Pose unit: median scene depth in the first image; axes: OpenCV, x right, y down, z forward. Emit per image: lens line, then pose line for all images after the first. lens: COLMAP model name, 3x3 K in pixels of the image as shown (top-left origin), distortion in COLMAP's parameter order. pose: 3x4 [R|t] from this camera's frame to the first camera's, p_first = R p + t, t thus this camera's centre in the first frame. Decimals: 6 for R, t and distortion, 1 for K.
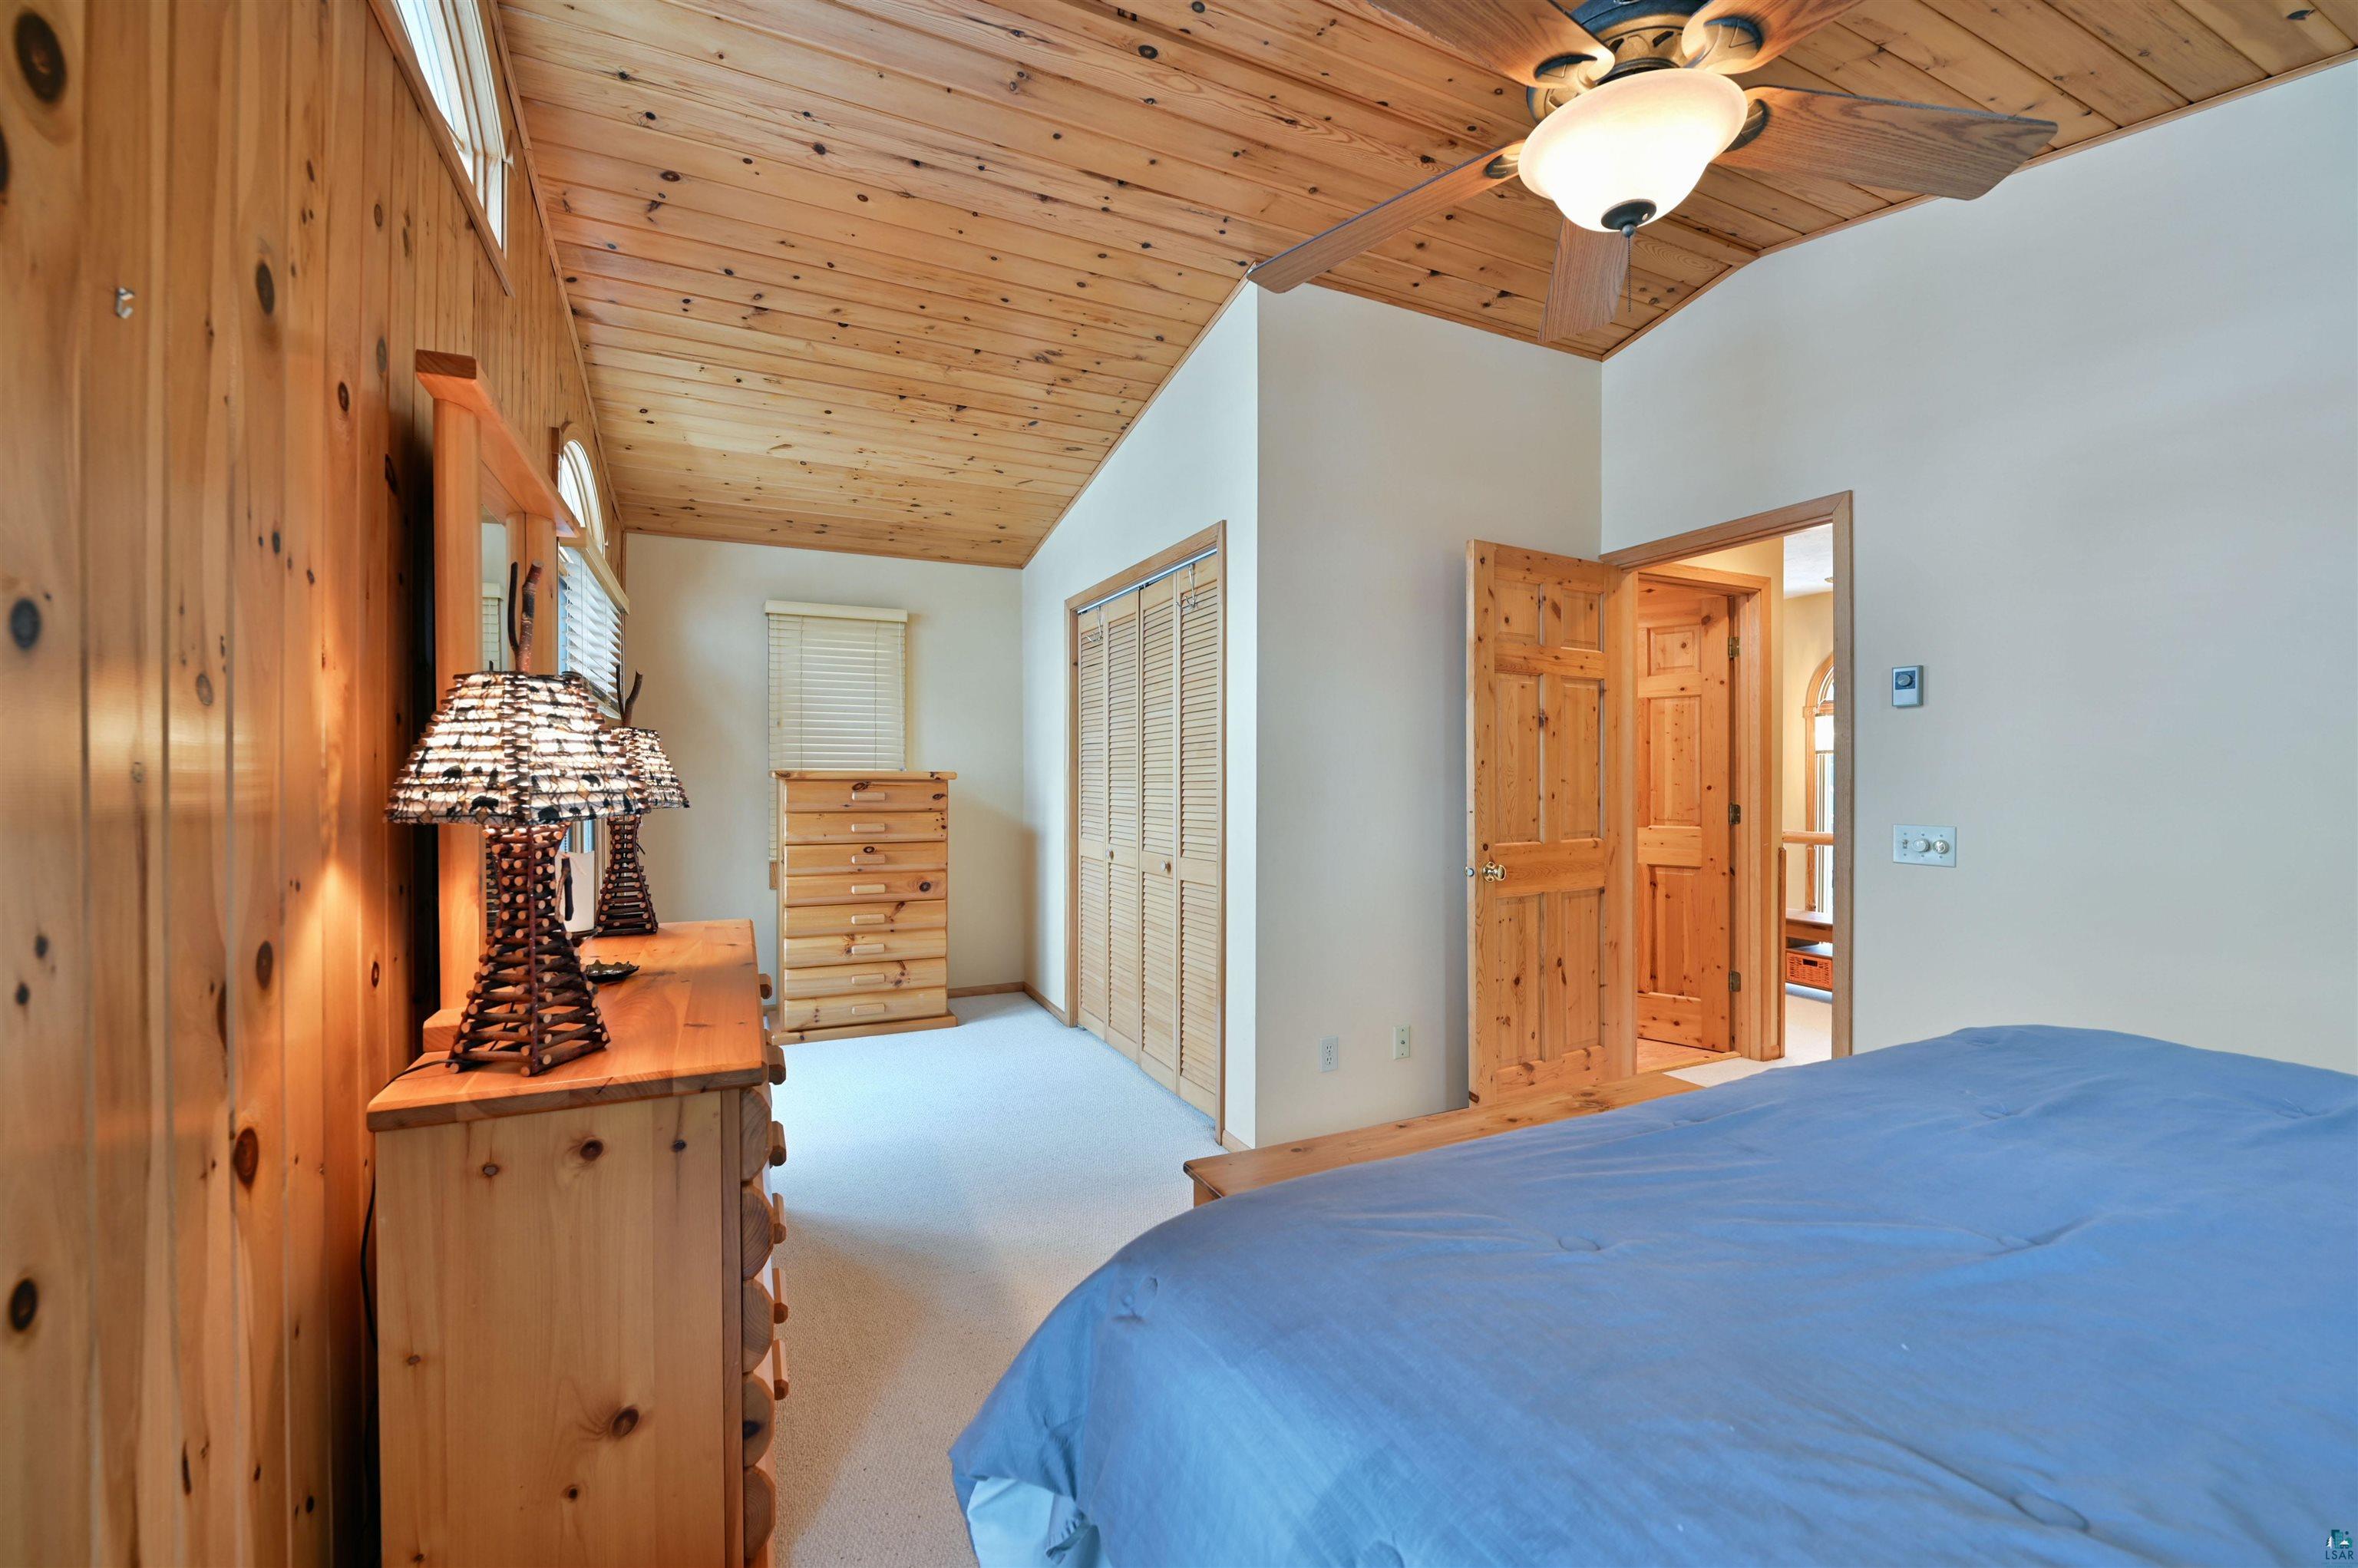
lens RADIAL K [[951.6, 0, 1186.0], [0, 951.6, 779.7], [0, 0, 1]] dist [-0.001014, 0.000271]
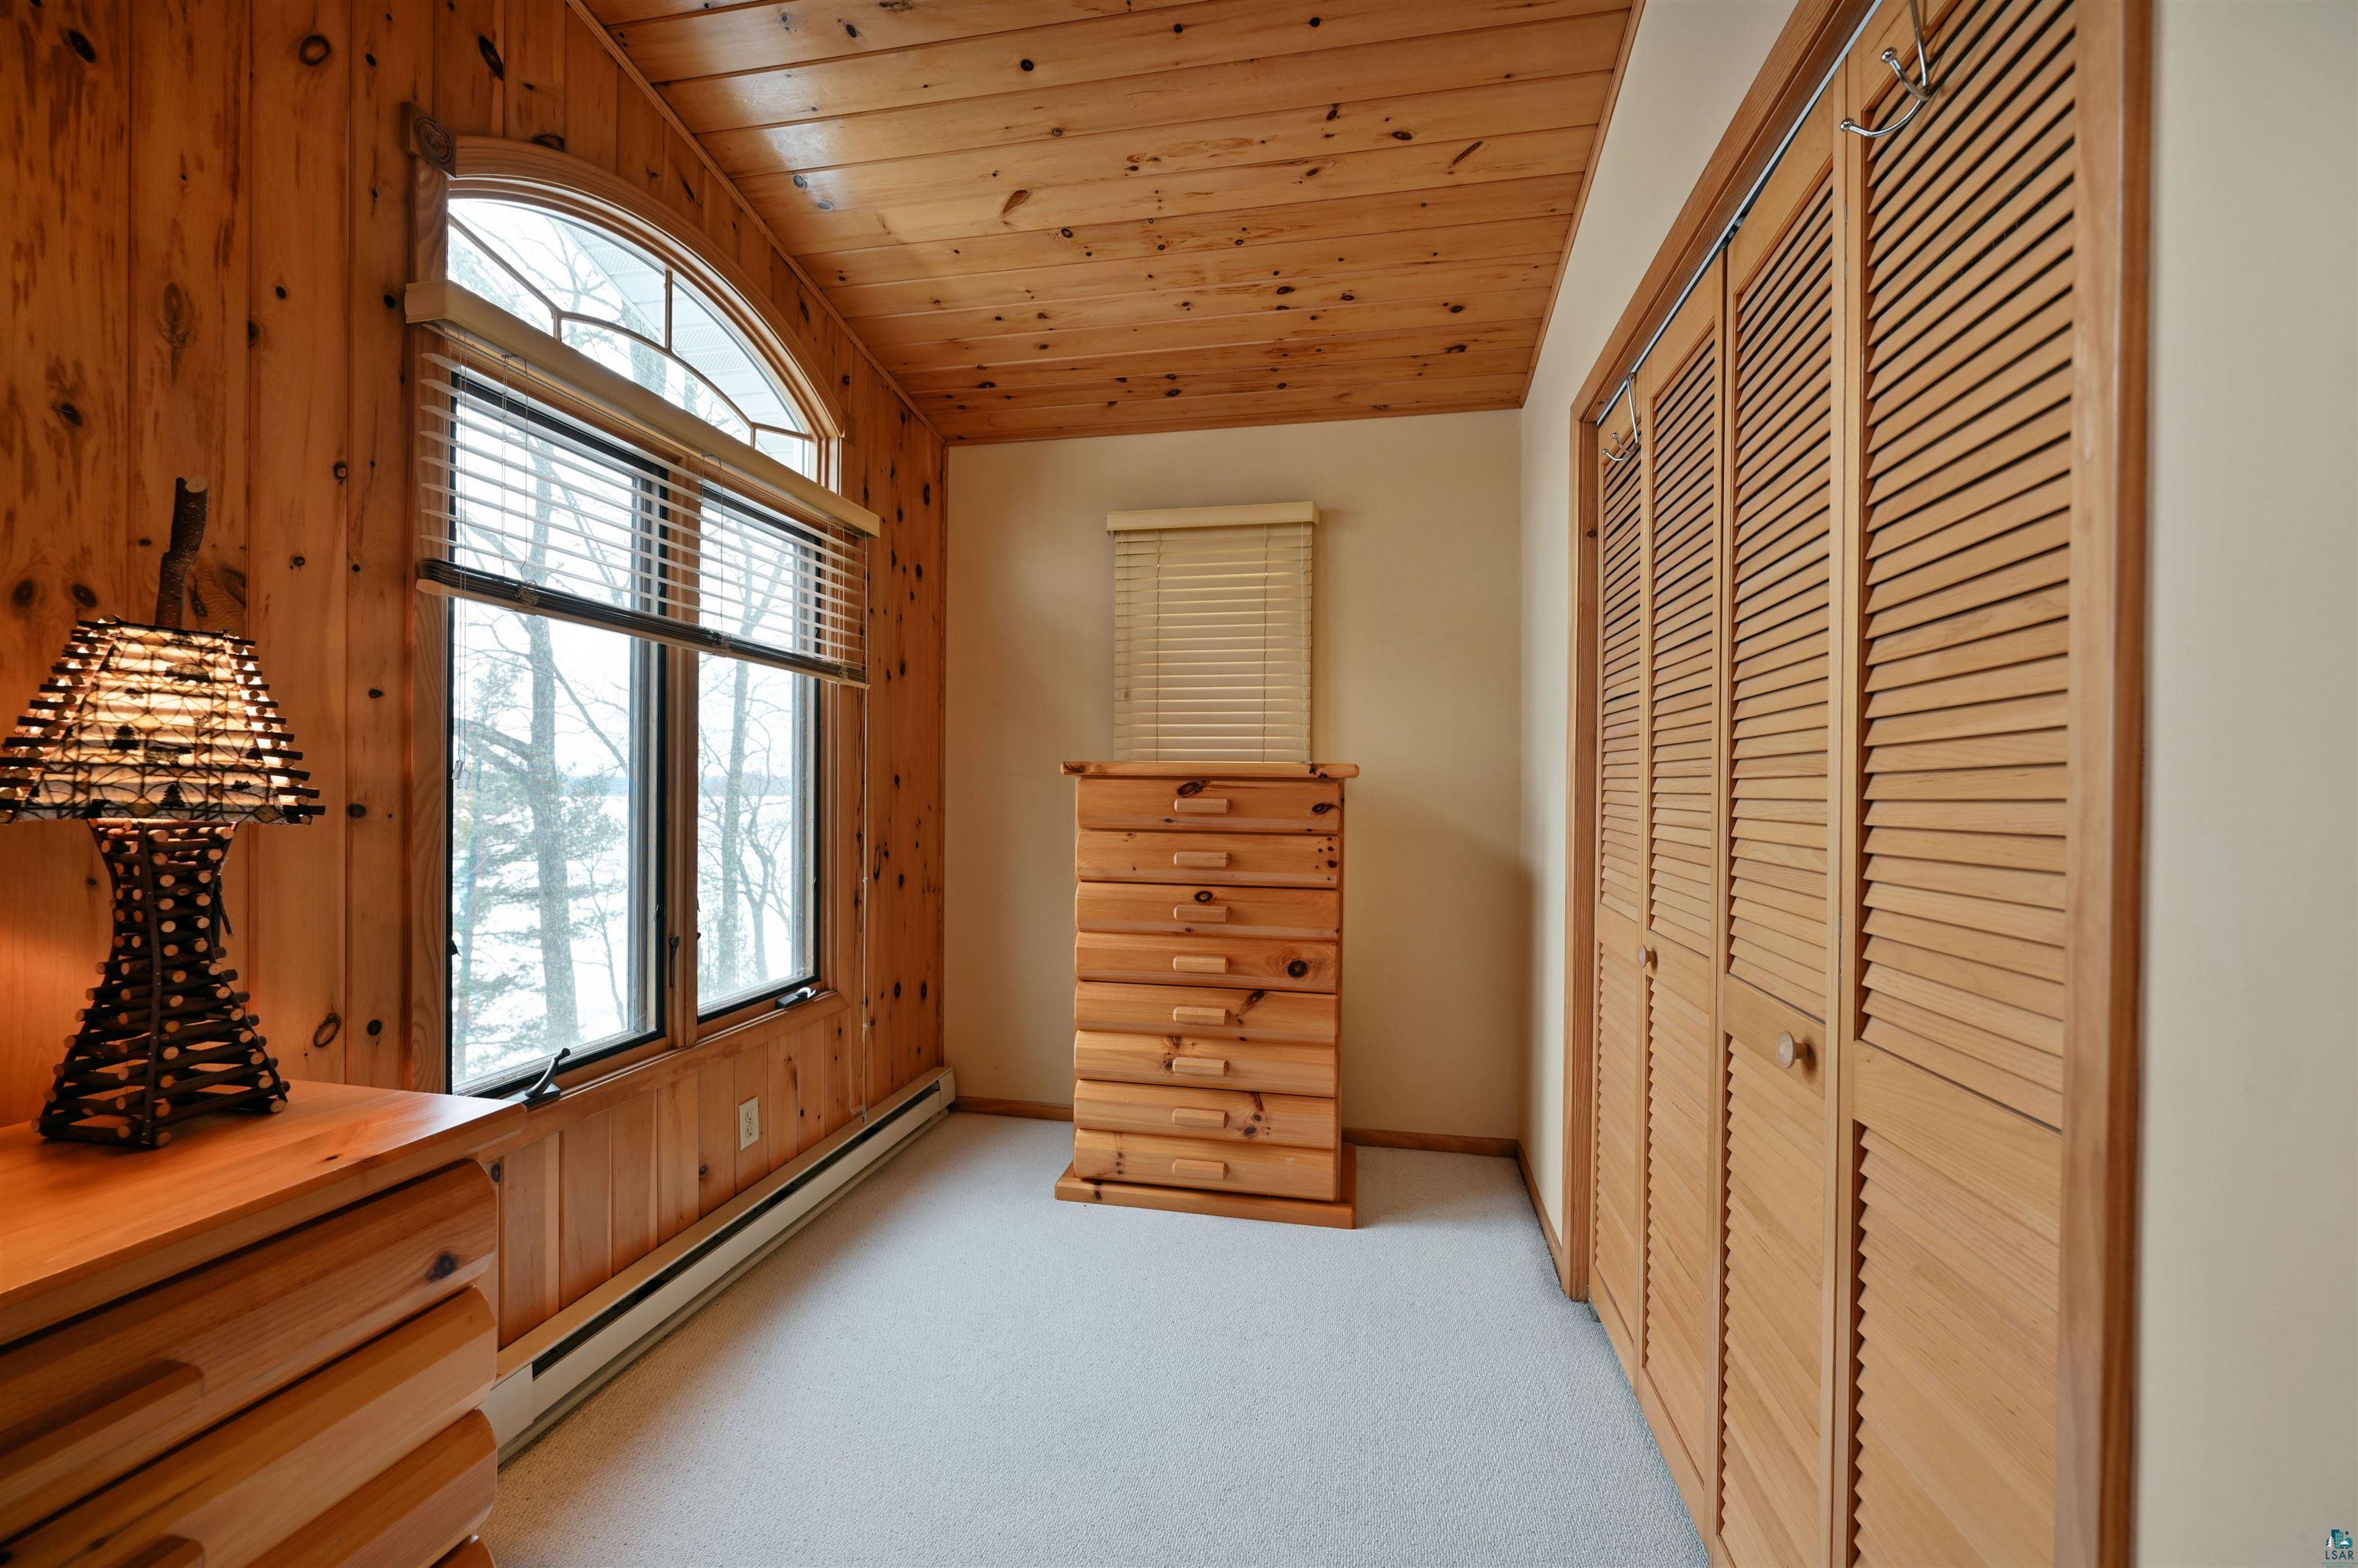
lens RADIAL K [[940.6, 0, 1174.6], [0, 940.6, 791.1], [0, 0, 1]] dist [-0.014334, 0.000383]
pose [[0.800771, 0.010183, -0.598884, -0.001930], [-0.009832, 0.999944, 0.003856, 0.006656], [0.598889, 0.002800, 0.800827, 0.518642]]
